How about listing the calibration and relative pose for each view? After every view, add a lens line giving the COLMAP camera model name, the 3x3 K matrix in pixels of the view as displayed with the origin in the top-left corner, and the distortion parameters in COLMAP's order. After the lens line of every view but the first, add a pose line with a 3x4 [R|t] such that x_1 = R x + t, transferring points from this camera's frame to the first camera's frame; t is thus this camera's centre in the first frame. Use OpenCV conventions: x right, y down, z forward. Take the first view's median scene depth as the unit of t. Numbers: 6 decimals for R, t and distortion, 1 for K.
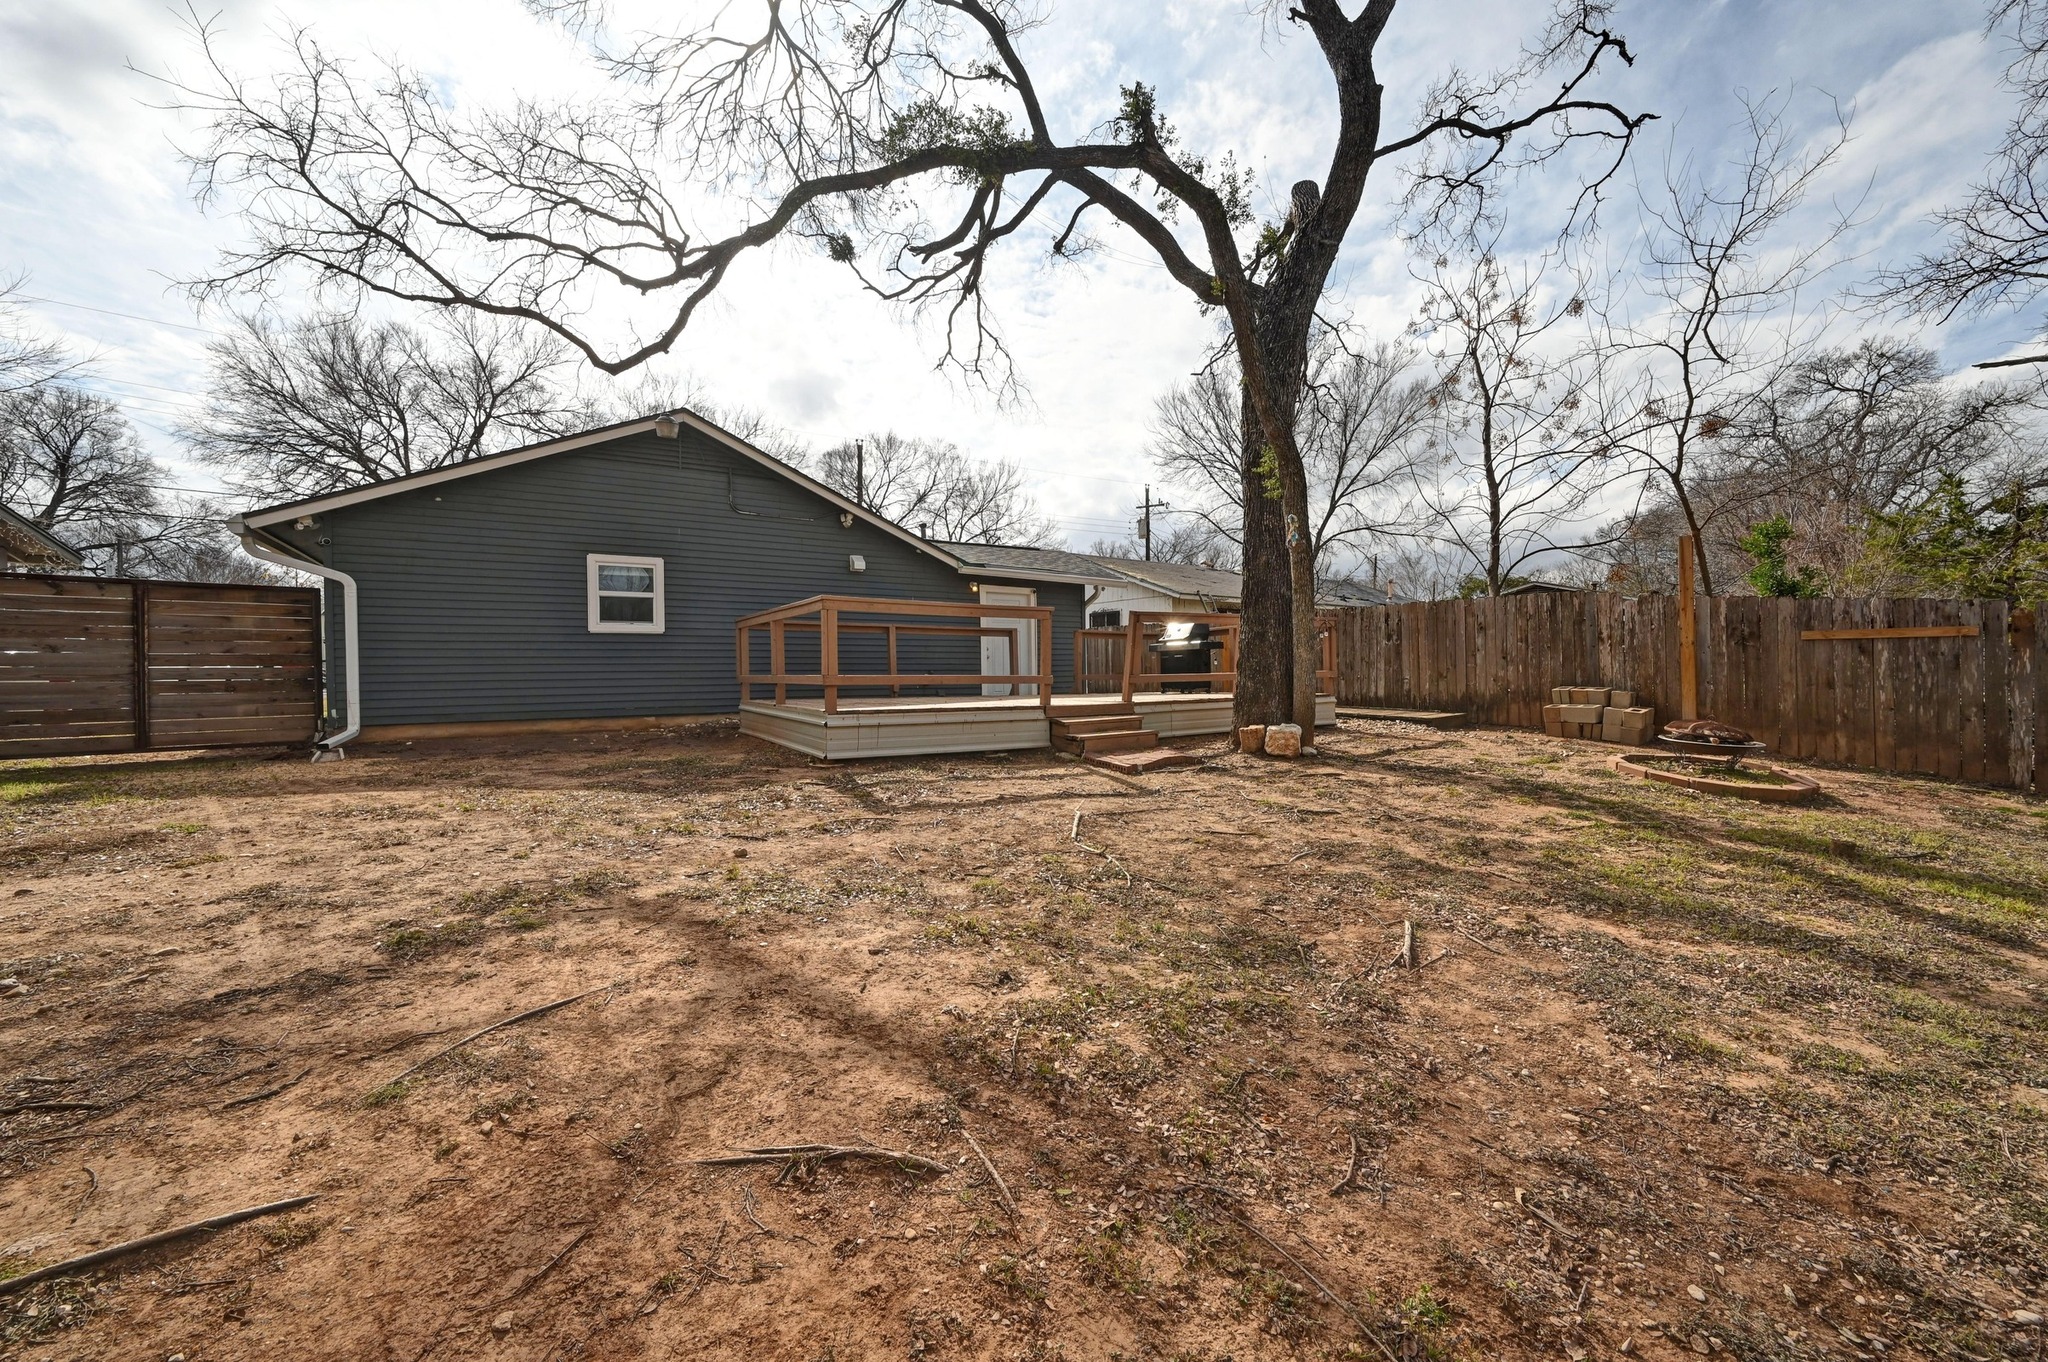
lens RADIAL K [[813.3, 0, 1025.2], [0, 813.3, 678.7], [0, 0, 1]] dist [-0.004845, 0.001292]
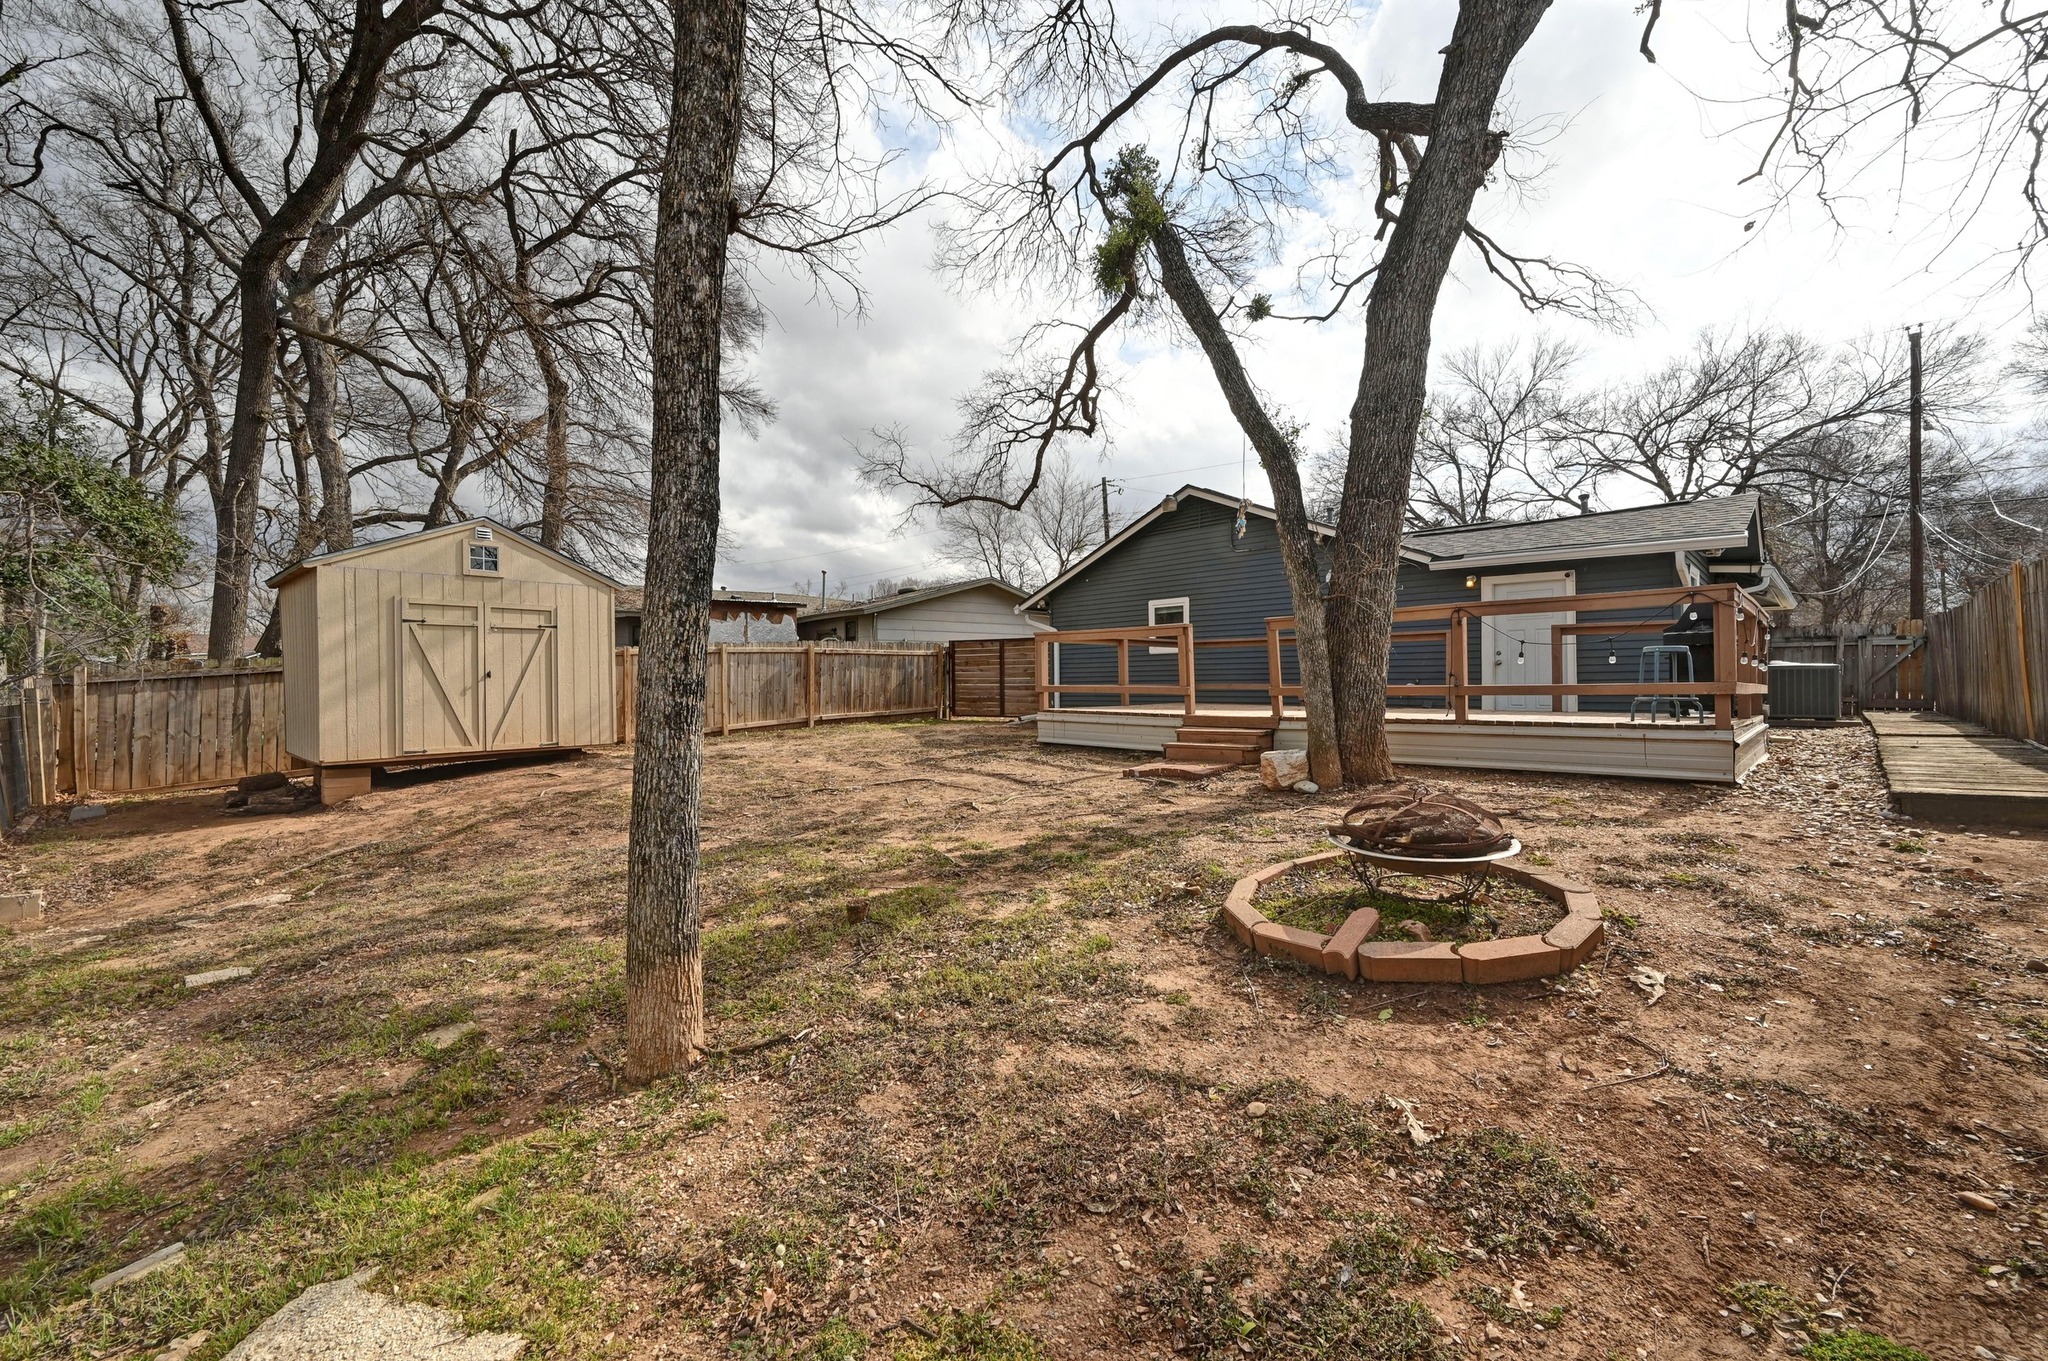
lens RADIAL K [[813.3, 0, 1026.3], [0, 813.3, 683.9], [0, 0, 1]] dist [-0.004845, 0.001292]
pose [[0.222282, 0.010911, -0.974921, 0.684621], [-0.003224, 0.999940, 0.010456, -0.012628], [0.974977, 0.000819, 0.222304, 0.361315]]
